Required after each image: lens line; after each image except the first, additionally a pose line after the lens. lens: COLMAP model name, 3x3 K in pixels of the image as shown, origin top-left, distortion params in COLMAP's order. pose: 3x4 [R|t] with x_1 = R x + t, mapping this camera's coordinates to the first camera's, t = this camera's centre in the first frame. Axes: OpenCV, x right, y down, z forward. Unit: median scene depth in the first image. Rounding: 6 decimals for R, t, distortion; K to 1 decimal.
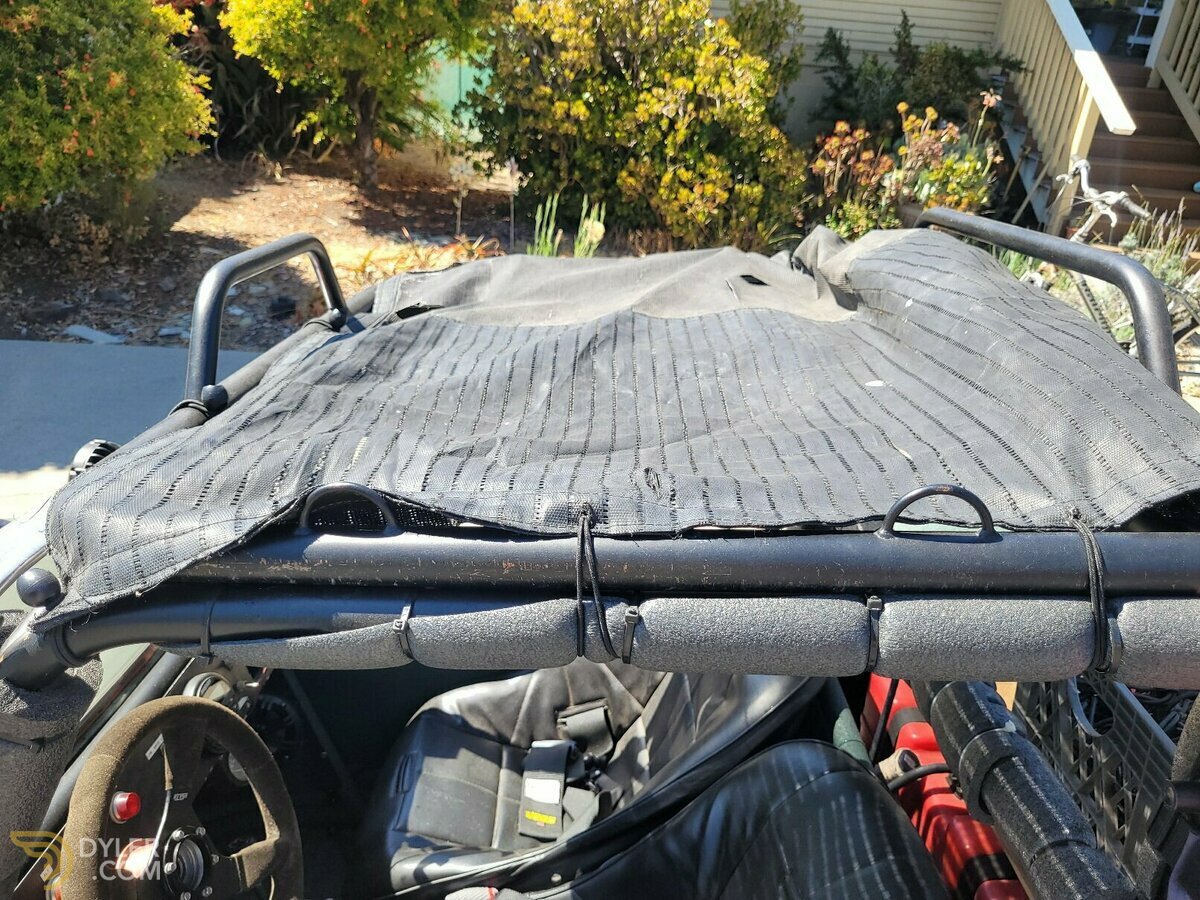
lens RADIAL K [[866.2, 0, 600.0], [0, 866.2, 450.0], [0, 0, 1]] dist [-0.004954, -0.009611]
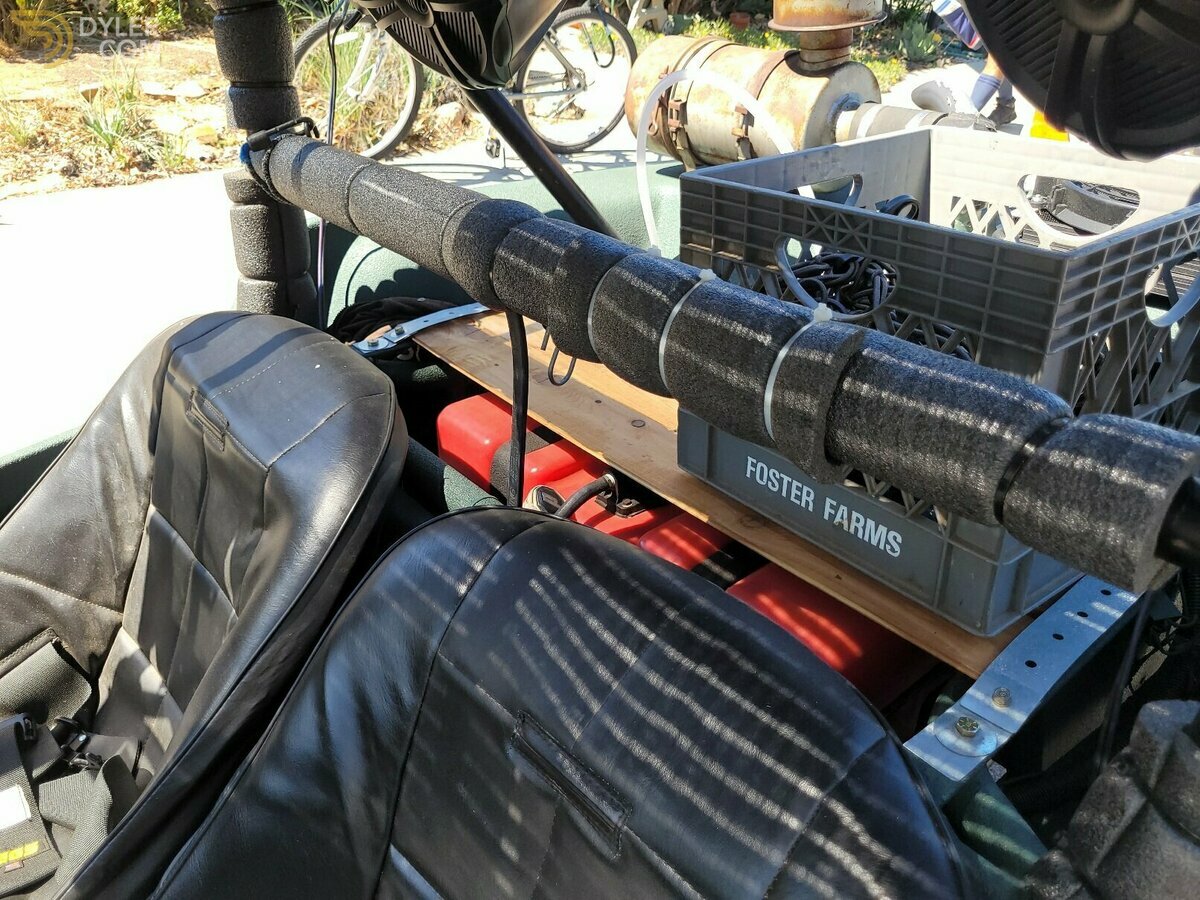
lens RADIAL K [[866.2, 0, 600.0], [0, 866.2, 450.0], [0, 0, 1]] dist [-0.004954, -0.009611]
pose [[0.751558, -0.344022, 0.562858, -0.001202], [0.231622, 0.936539, 0.263145, 0.126631], [-0.617666, -0.067398, 0.783547, 0.368560]]
